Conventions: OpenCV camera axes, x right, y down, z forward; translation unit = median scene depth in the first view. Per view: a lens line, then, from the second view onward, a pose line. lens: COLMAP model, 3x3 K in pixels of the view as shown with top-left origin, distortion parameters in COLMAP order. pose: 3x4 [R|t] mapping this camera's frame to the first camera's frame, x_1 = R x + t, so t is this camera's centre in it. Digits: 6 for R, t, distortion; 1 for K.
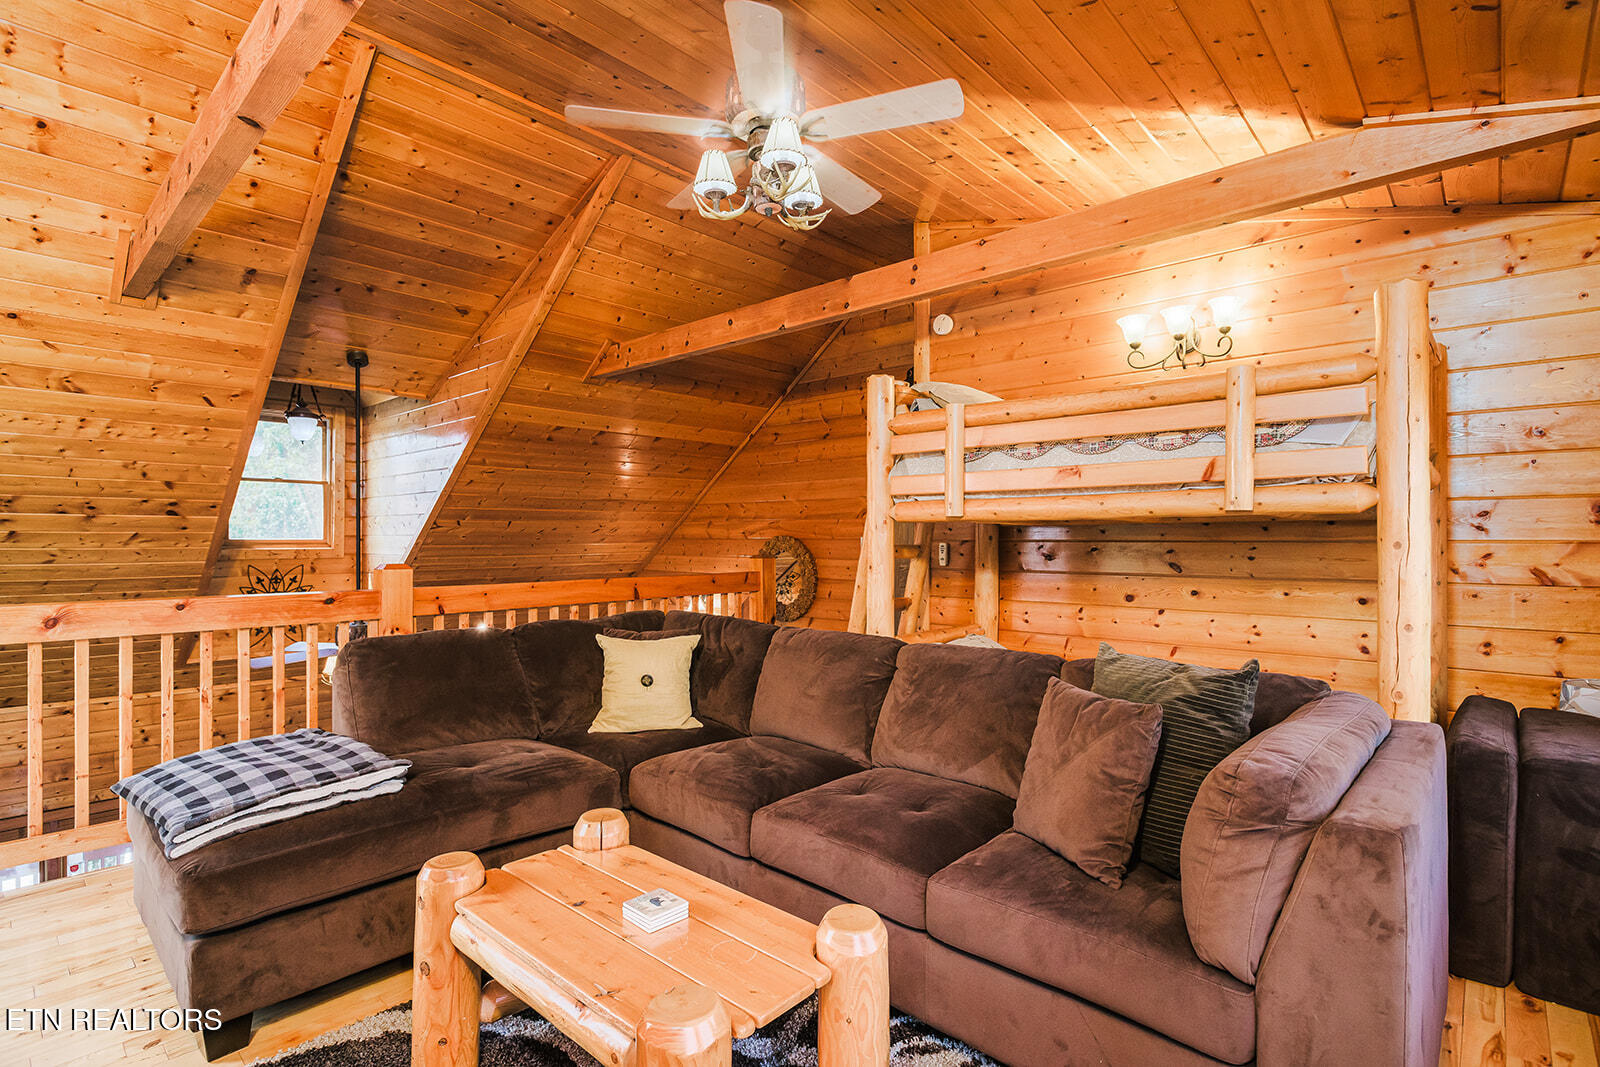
lens RADIAL K [[769.0, 0, 800.0], [0, 769.0, 533.5], [0, 0, 1]] dist [-0.015035, 0.001444]
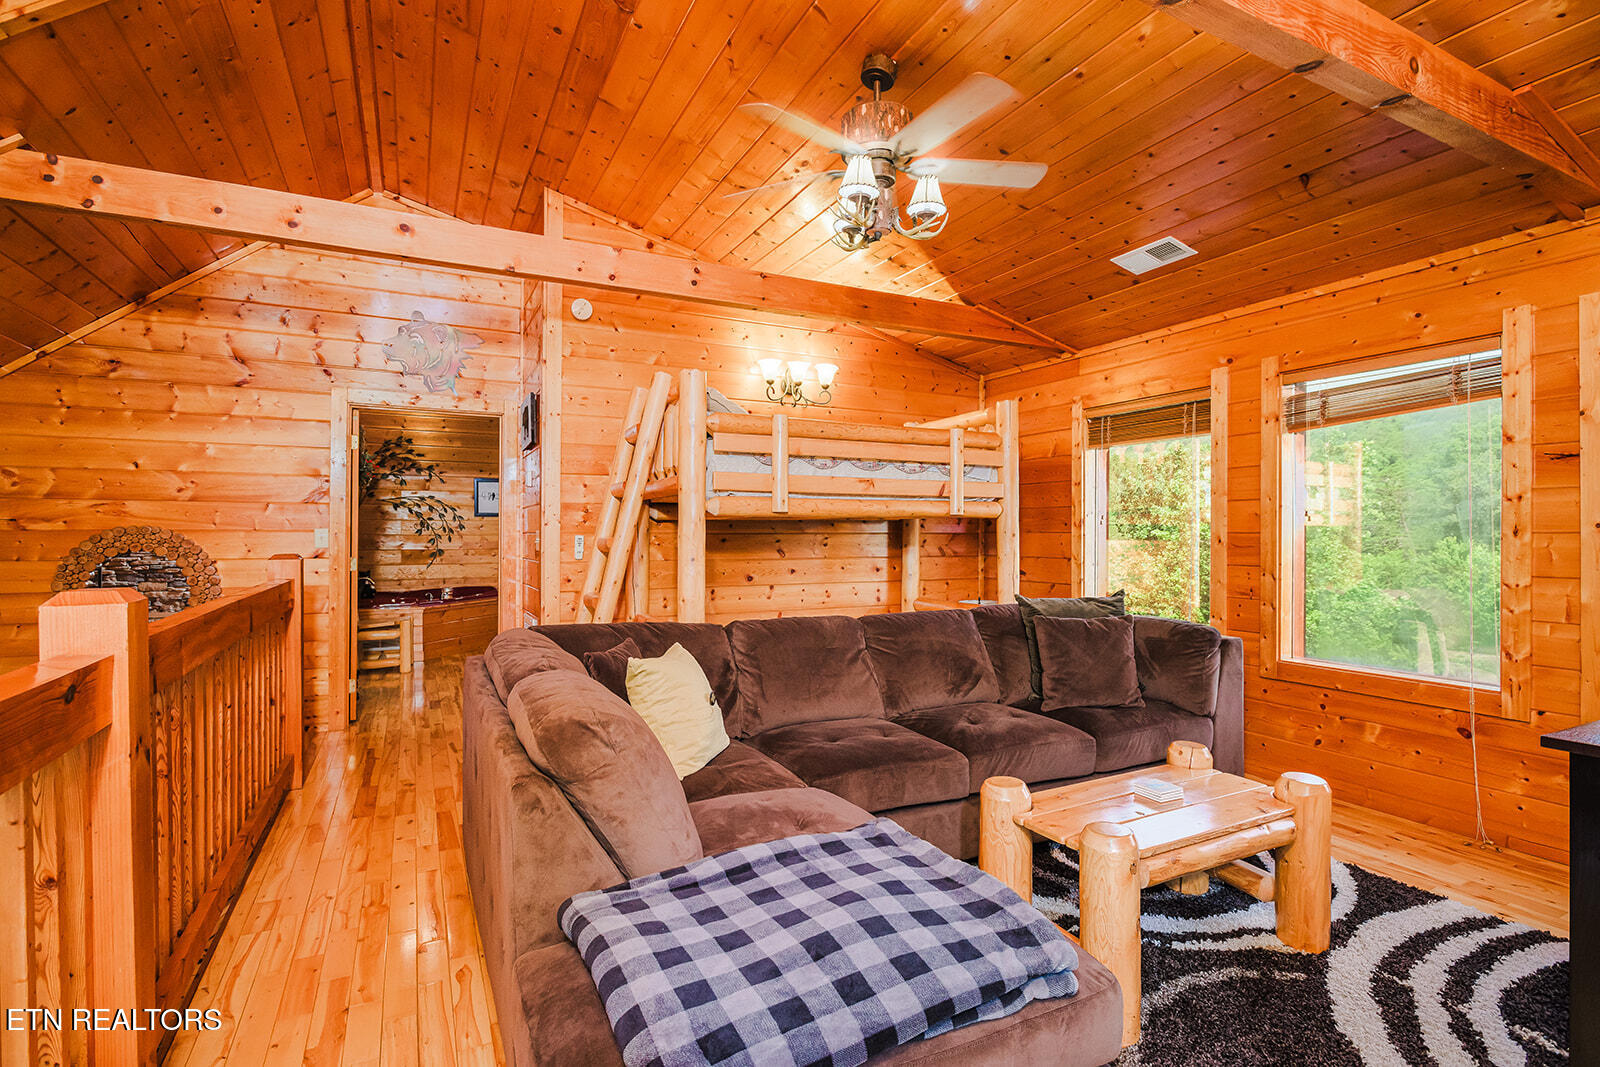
lens RADIAL K [[787.7, 0, 791.2], [0, 787.7, 531.8], [0, 0, 1]] dist [-0.025217, 0.011910]
pose [[0.356422, 0.000803, 0.934325, -0.846297], [-0.008459, 0.999961, 0.002367, 0.004288], [-0.934287, -0.008747, 0.356416, 0.528659]]
